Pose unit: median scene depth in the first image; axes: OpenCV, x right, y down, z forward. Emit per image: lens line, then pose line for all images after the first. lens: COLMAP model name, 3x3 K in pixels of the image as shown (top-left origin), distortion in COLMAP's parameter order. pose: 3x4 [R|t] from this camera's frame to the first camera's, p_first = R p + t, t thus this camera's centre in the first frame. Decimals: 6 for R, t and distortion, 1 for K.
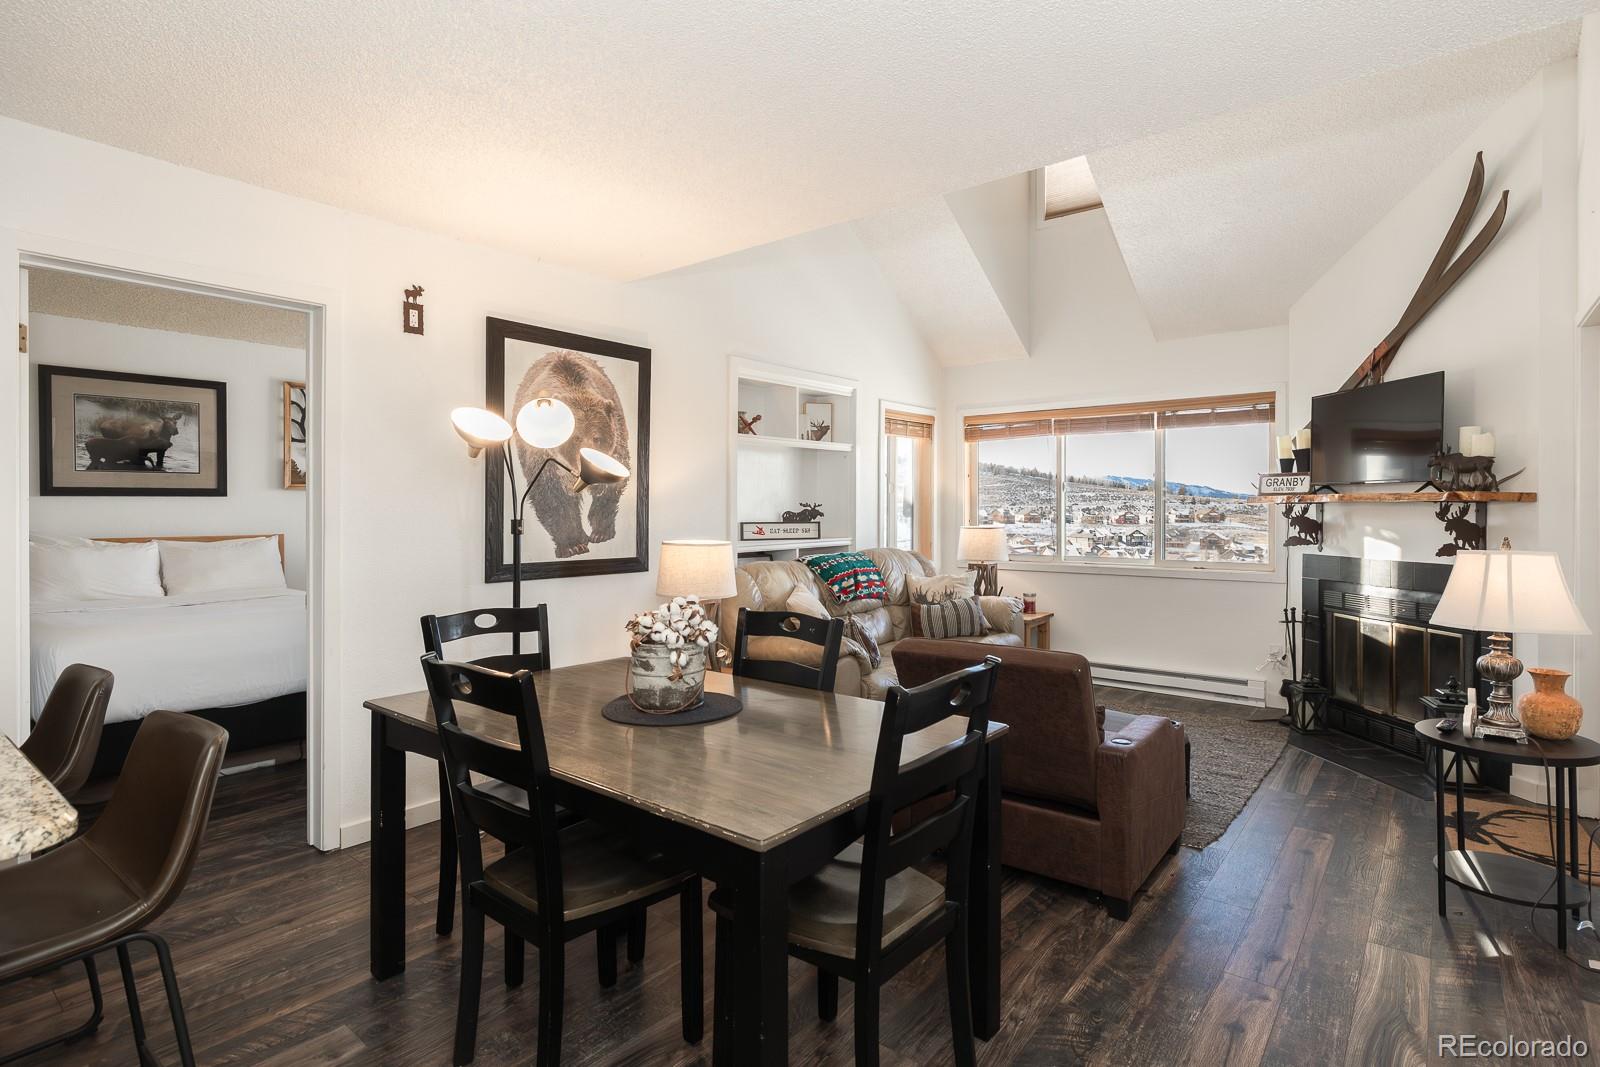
lens RADIAL K [[825.8, 0, 816.7], [0, 825.8, 505.6], [0, 0, 1]] dist [-0.011021, 0.002850]
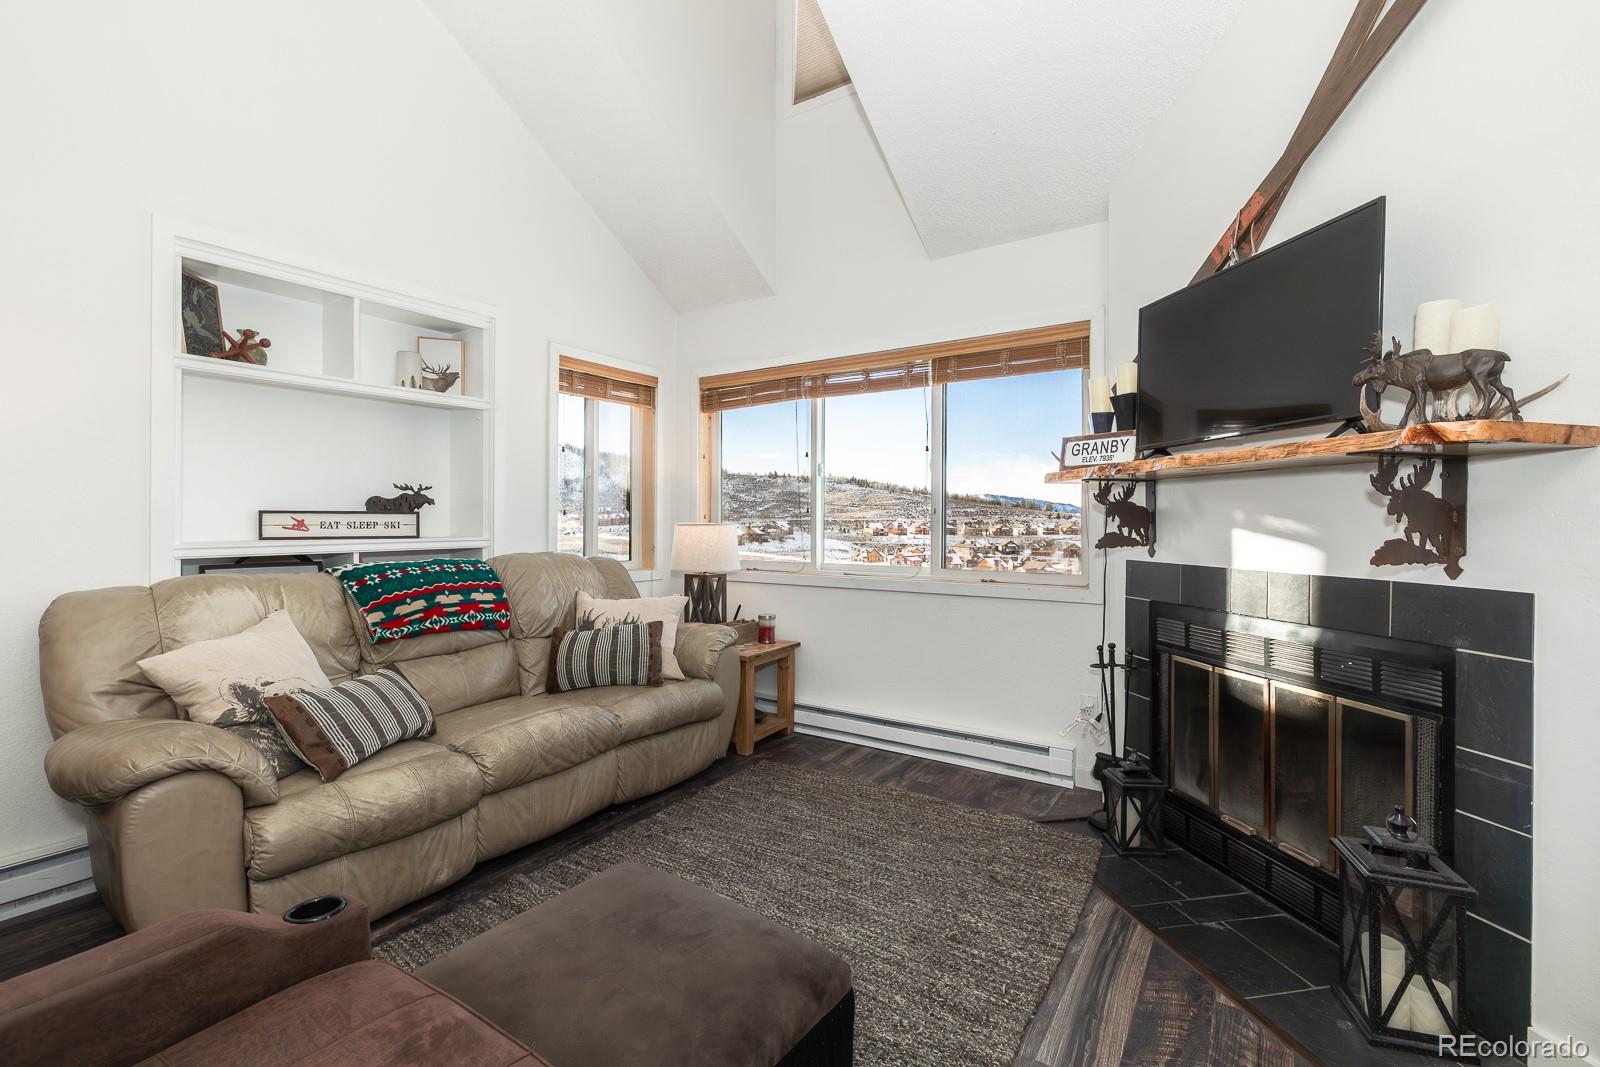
lens RADIAL K [[718.3, 0, 790.3], [0, 718.3, 521.0], [0, 0, 1]] dist [0.001141, 0.000545]
pose [[0.997524, 0.003531, 0.070235, 0.221517], [-0.003676, 0.999991, 0.001944, 0.021087], [-0.070227, -0.002198, 0.997529, 0.350653]]
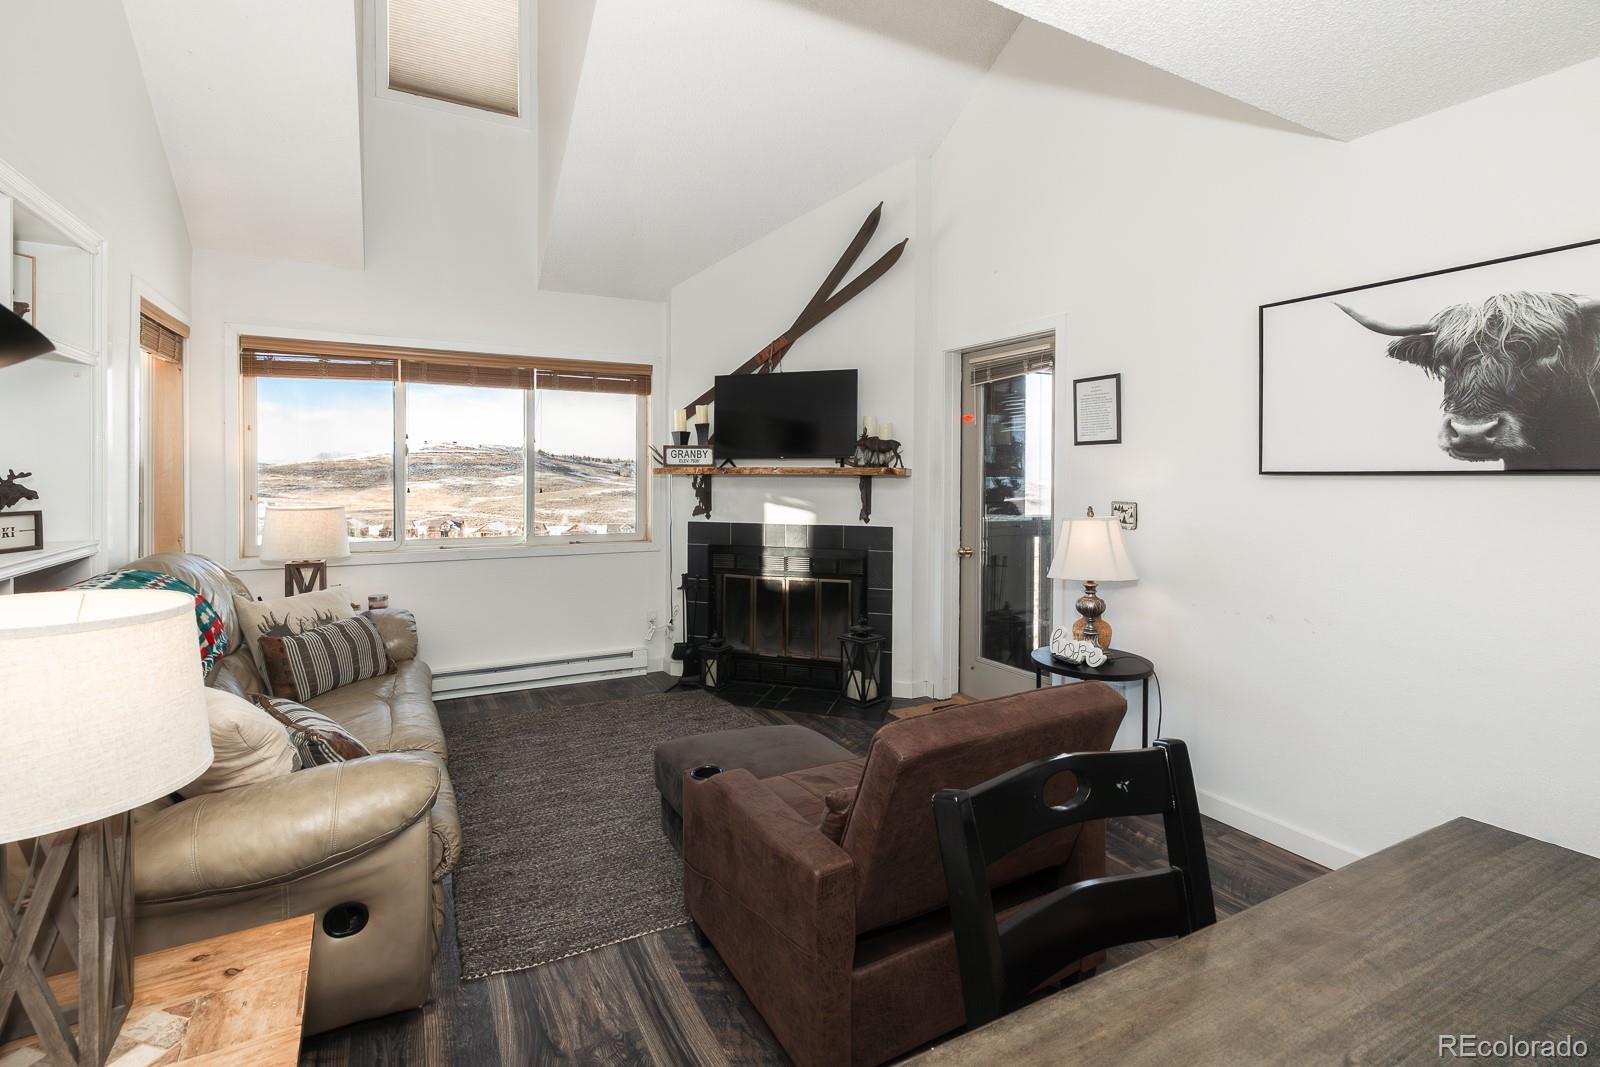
lens RADIAL K [[718.3, 0, 779.2], [0, 718.3, 476.9], [0, 0, 1]] dist [0.001141, 0.000545]
pose [[0.409060, -0.000028, 0.912507, -0.164674], [-0.007653, 0.999965, 0.003462, -0.003347], [-0.912475, -0.008400, 0.409046, 0.398143]]
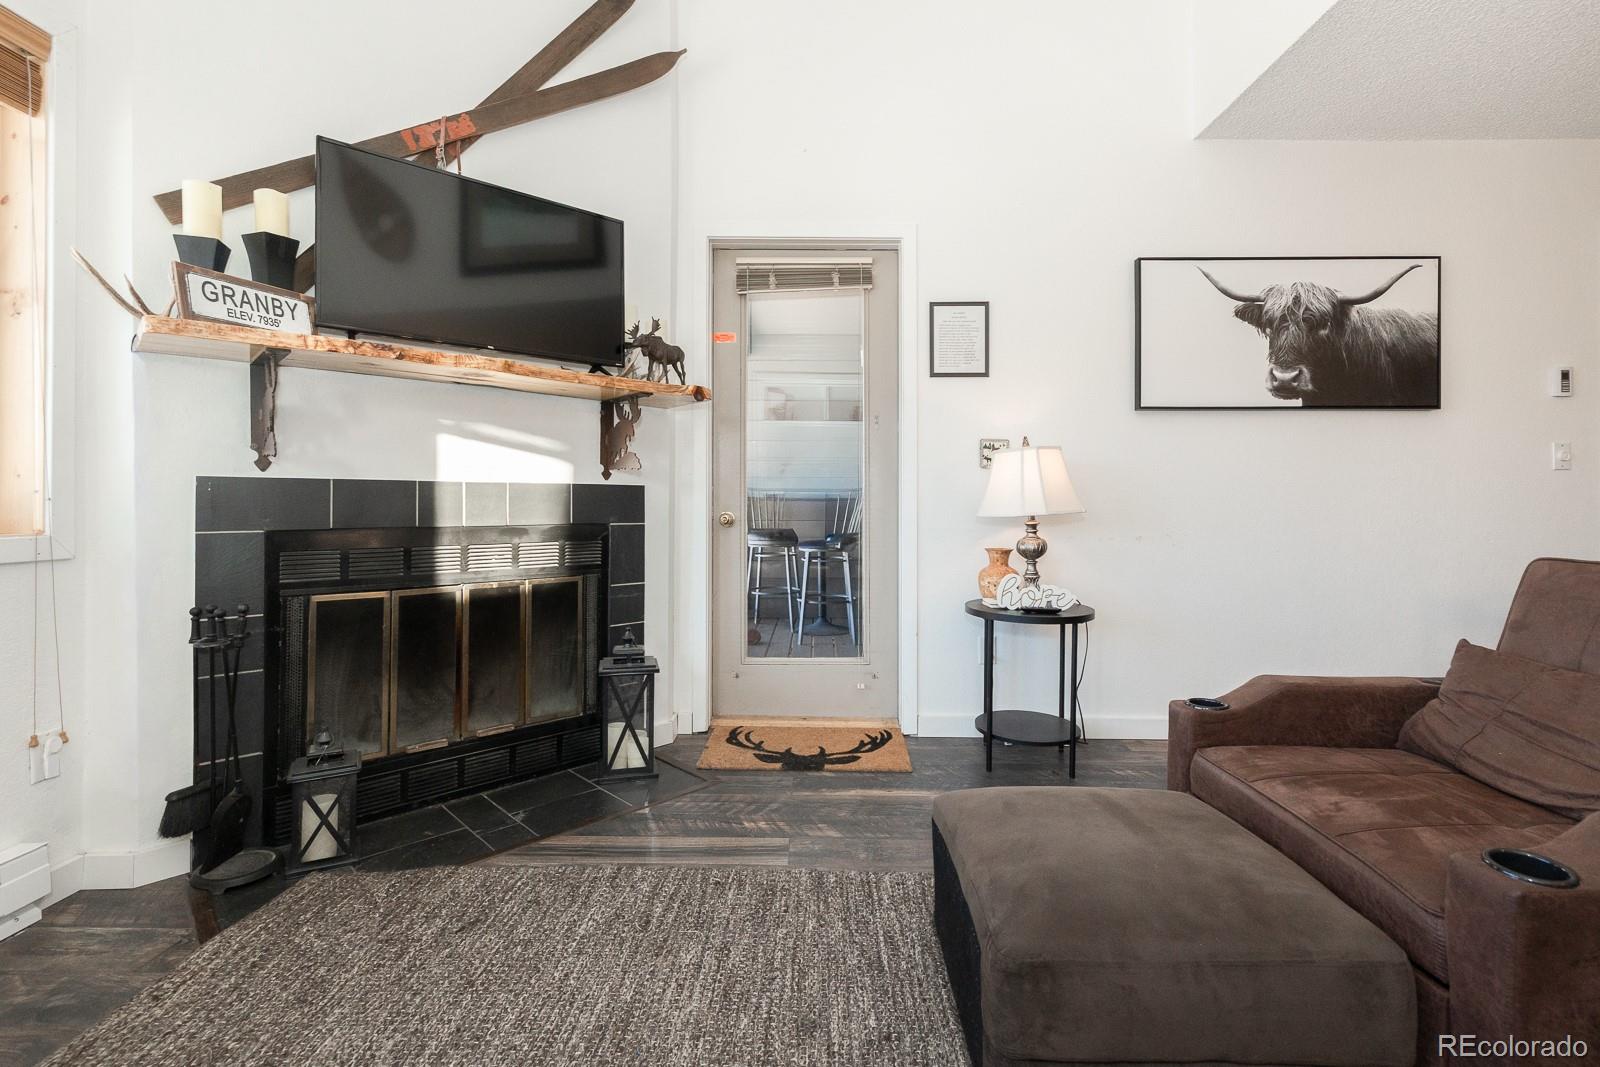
lens RADIAL K [[718.3, 0, 818.3], [0, 718.3, 495.1], [0, 0, 1]] dist [0.001141, 0.000545]
pose [[-0.602675, 0.002729, 0.797982, 0.080522], [-0.005147, 0.999960, -0.007307, 0.053512], [-0.797970, -0.008511, -0.602637, 0.752020]]
